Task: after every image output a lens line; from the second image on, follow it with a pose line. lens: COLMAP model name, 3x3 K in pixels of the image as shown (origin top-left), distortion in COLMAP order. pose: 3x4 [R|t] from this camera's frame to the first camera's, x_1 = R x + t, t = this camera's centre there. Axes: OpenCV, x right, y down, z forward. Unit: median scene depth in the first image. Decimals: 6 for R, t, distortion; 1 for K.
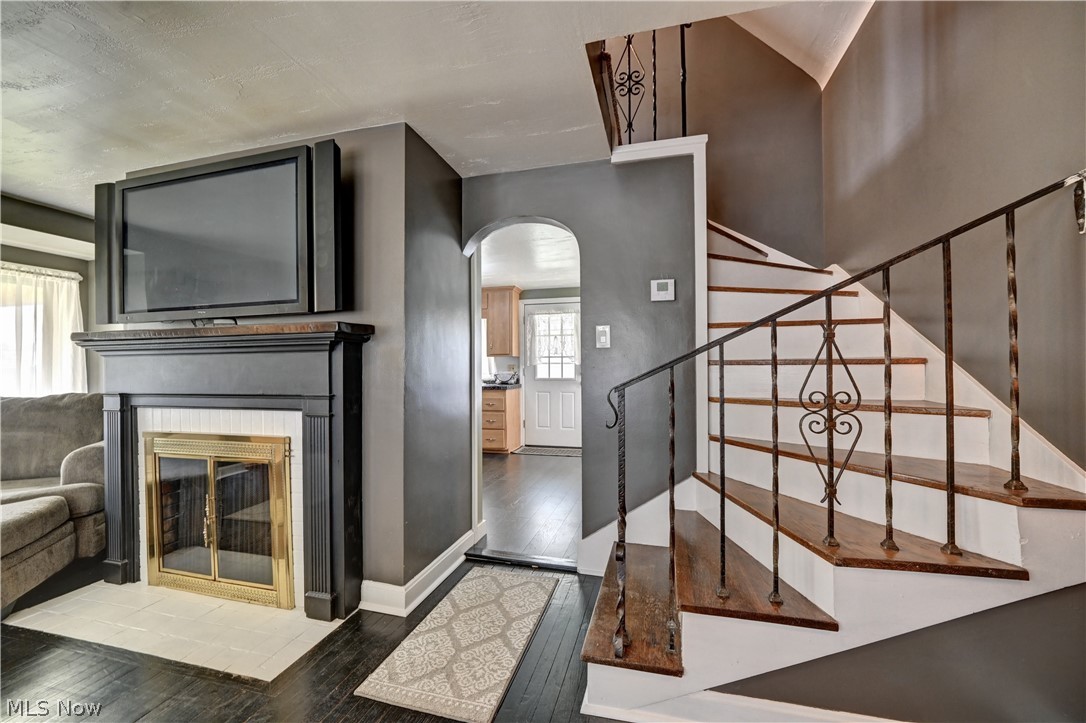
lens RADIAL K [[439.6, 0, 541.5], [0, 439.6, 364.7], [0, 0, 1]] dist [-0.014192, 0.002945]
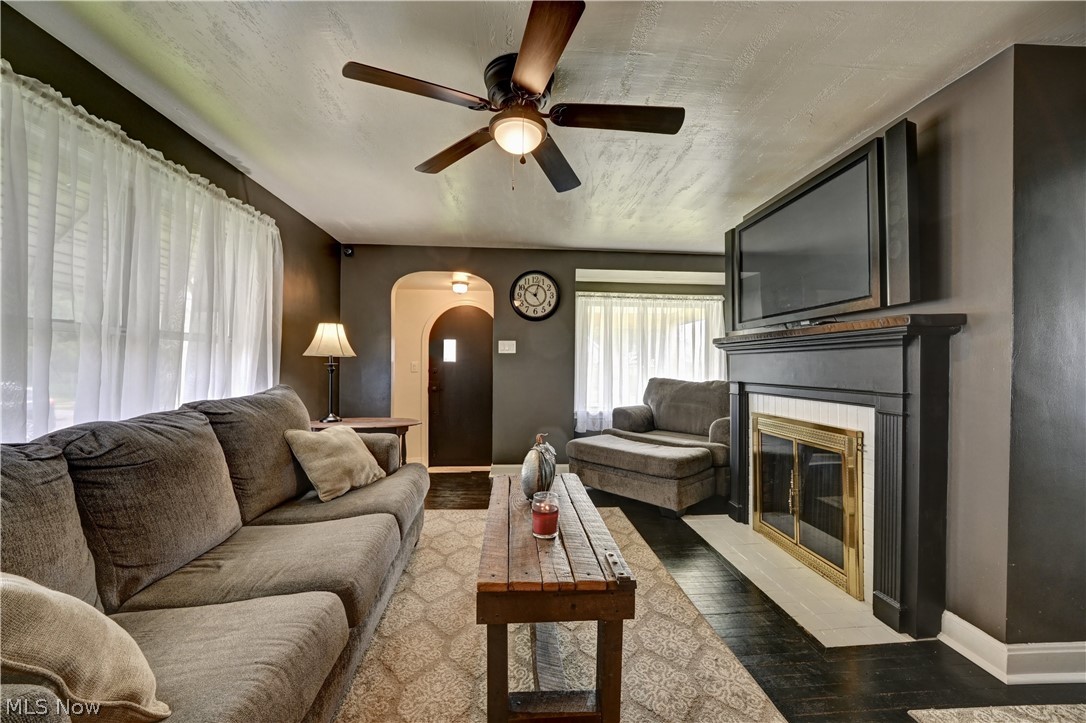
lens RADIAL K [[439.6, 0, 542.6], [0, 439.6, 363.3], [0, 0, 1]] dist [-0.014192, 0.002945]
pose [[0.332024, 0.005983, -0.943252, 0.130036], [0.000891, 0.999977, 0.006656, -0.001458], [0.943270, -0.003051, 0.332011, -0.033773]]
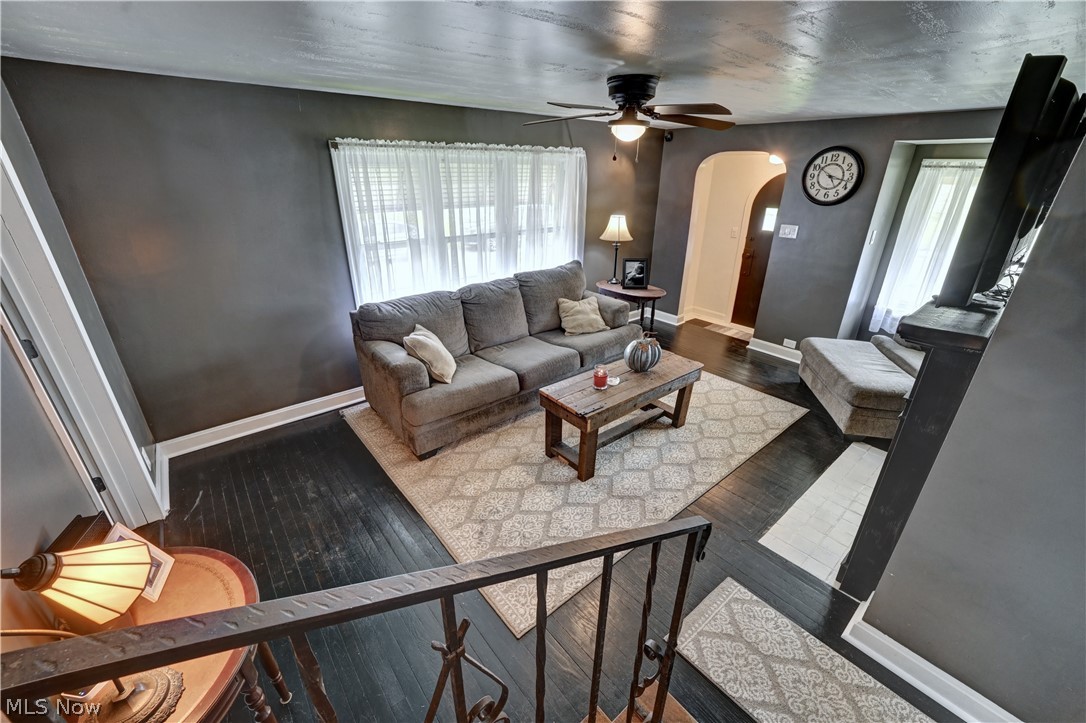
lens RADIAL K [[439.6, 0, 542.9], [0, 439.6, 363.9], [0, 0, 1]] dist [-0.014192, 0.002945]
pose [[-0.577965, 0.328558, -0.746998, 0.552038], [0.005640, 0.916956, 0.398949, -0.331663], [0.816042, 0.226365, -0.531822, 0.812942]]
